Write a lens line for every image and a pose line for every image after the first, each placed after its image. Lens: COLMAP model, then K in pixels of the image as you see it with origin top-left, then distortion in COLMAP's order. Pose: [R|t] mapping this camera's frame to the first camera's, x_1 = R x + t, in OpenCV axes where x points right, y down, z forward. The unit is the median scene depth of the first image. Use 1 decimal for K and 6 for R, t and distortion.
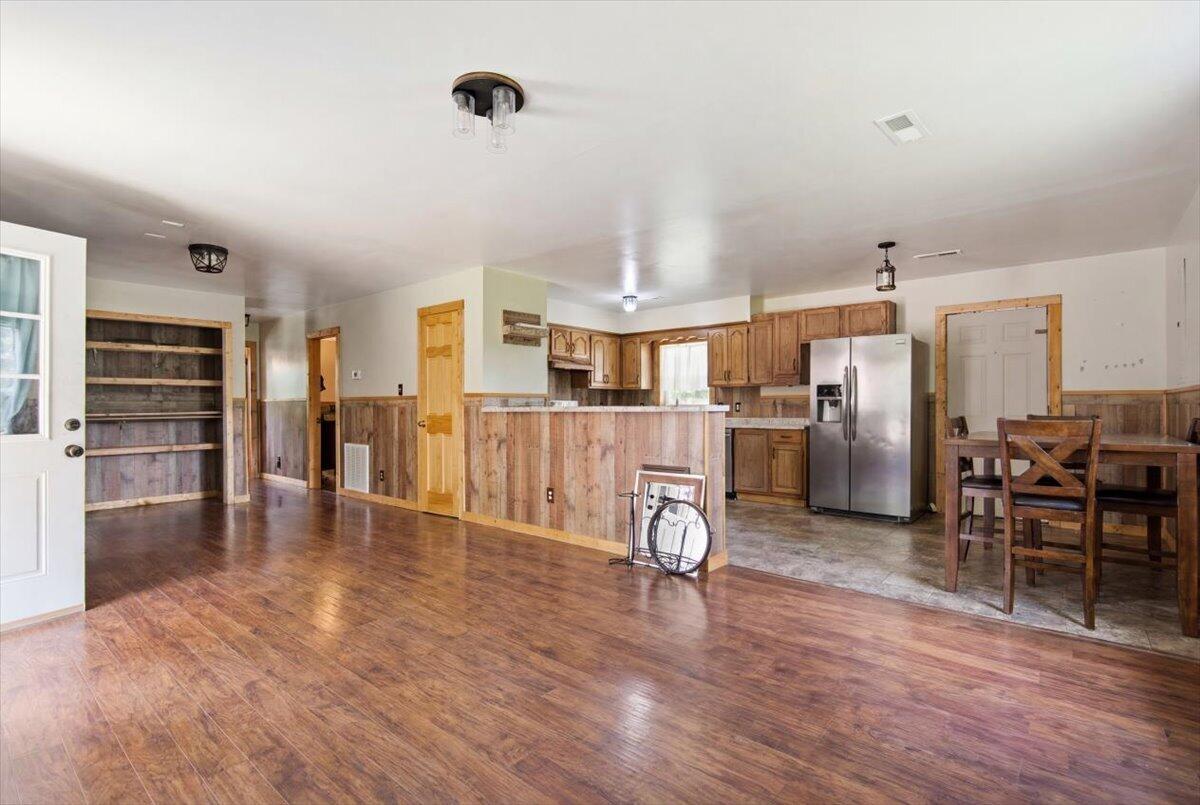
lens RADIAL K [[565.3, 0, 603.3], [0, 565.3, 403.4], [0, 0, 1]] dist [-0.001015, -0.000398]
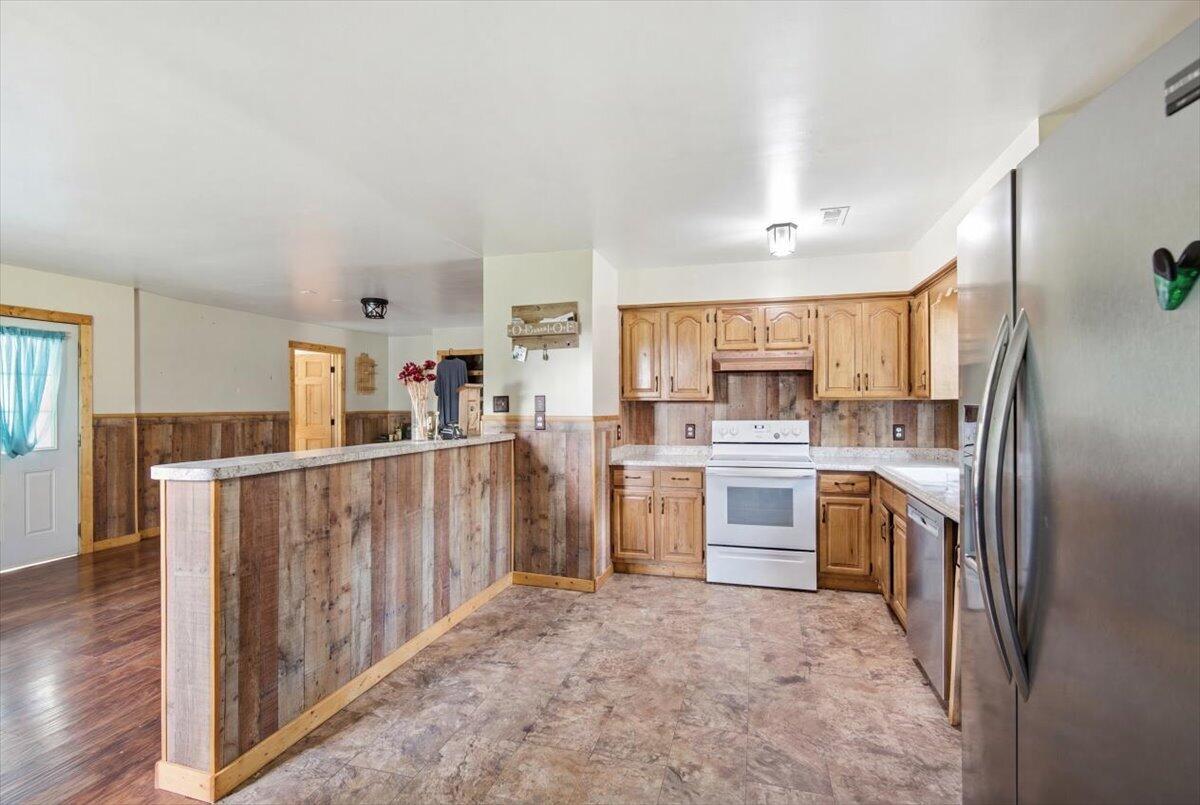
lens RADIAL K [[565.3, 0, 598.8], [0, 565.3, 406.4], [0, 0, 1]] dist [-0.001015, -0.000398]
pose [[0.409867, 0.006945, -0.912119, 0.440398], [0.006505, 0.999923, 0.010536, -0.030061], [0.912122, -0.010252, 0.409790, 0.624688]]
